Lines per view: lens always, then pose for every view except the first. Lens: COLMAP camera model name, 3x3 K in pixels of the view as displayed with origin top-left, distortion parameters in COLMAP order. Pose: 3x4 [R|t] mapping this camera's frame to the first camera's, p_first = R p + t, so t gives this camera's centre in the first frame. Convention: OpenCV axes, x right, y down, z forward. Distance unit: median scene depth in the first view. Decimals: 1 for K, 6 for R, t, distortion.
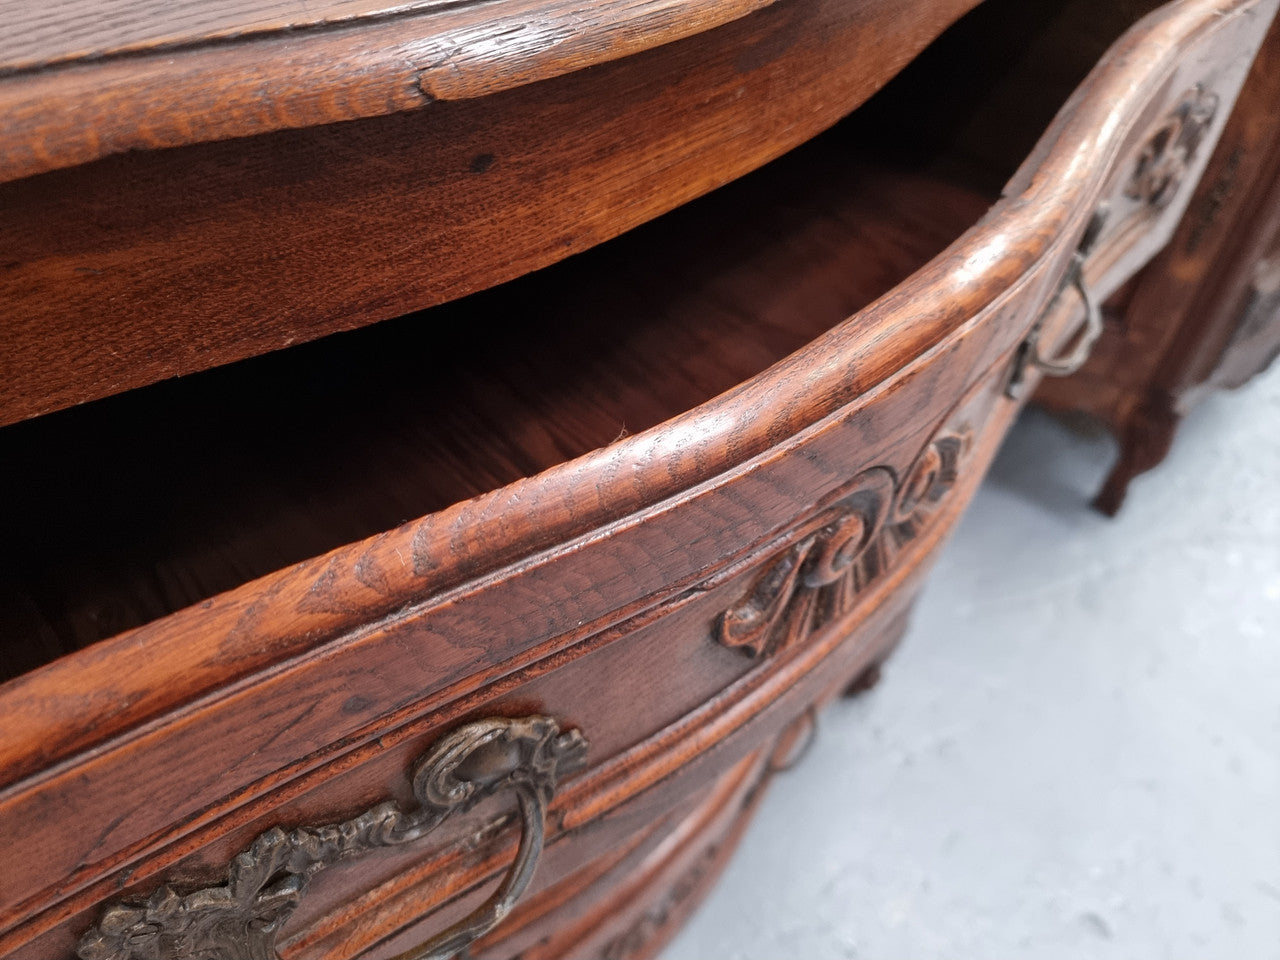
lens RADIAL K [[943.7, 0, 672.5], [0, 943.7, 490.1], [0, 0, 1]] dist [0.008262, -0.004612]
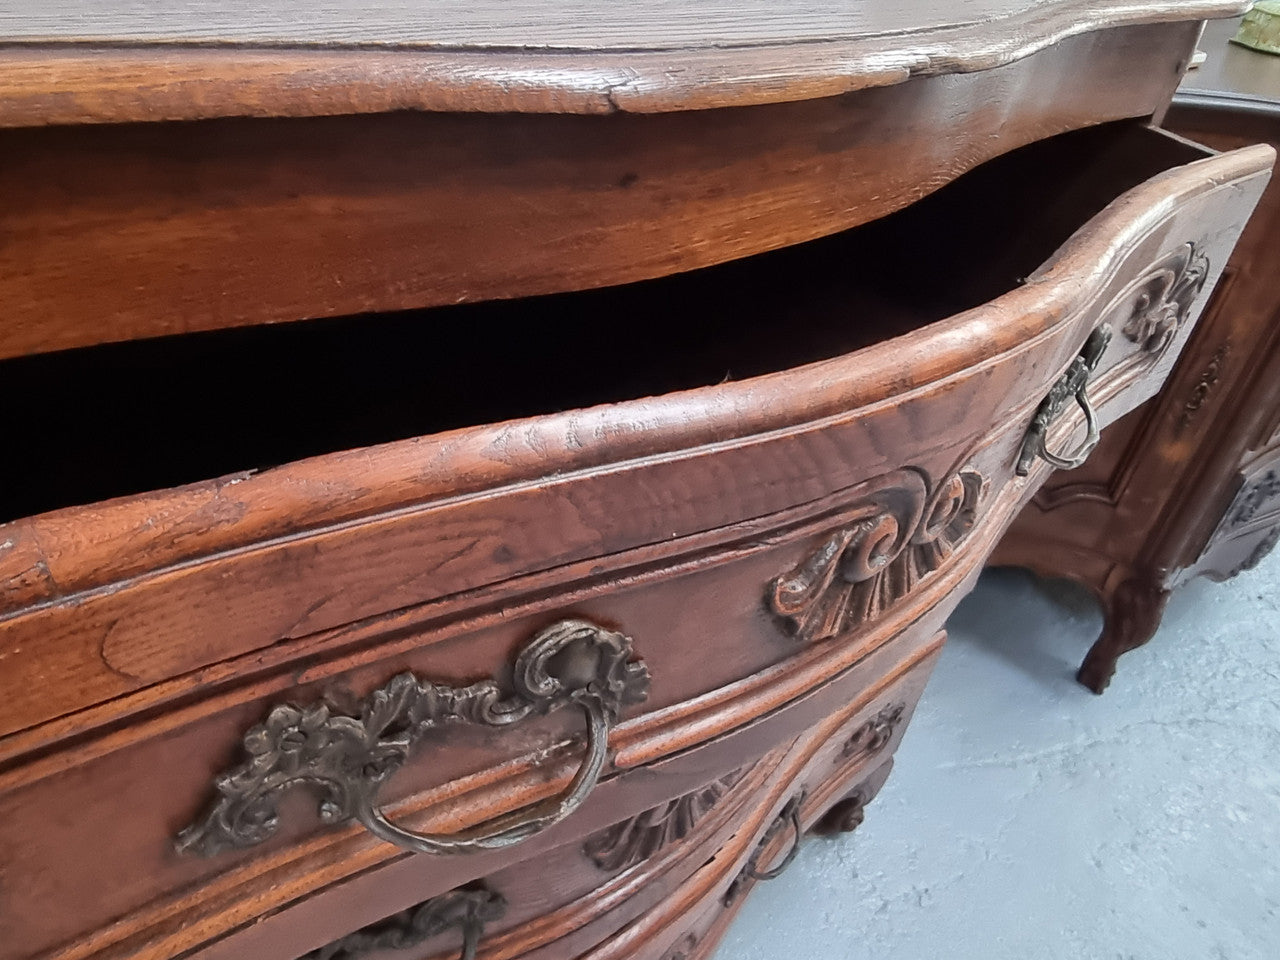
lens RADIAL K [[943.7, 0, 615.7], [0, 943.7, 519.4], [0, 0, 1]] dist [0.008262, -0.004612]
pose [[0.994600, 0.096067, -0.039274, -0.110484], [-0.101135, 0.982095, -0.158940, 0.279618], [0.023302, 0.162054, 0.986507, -0.170121]]
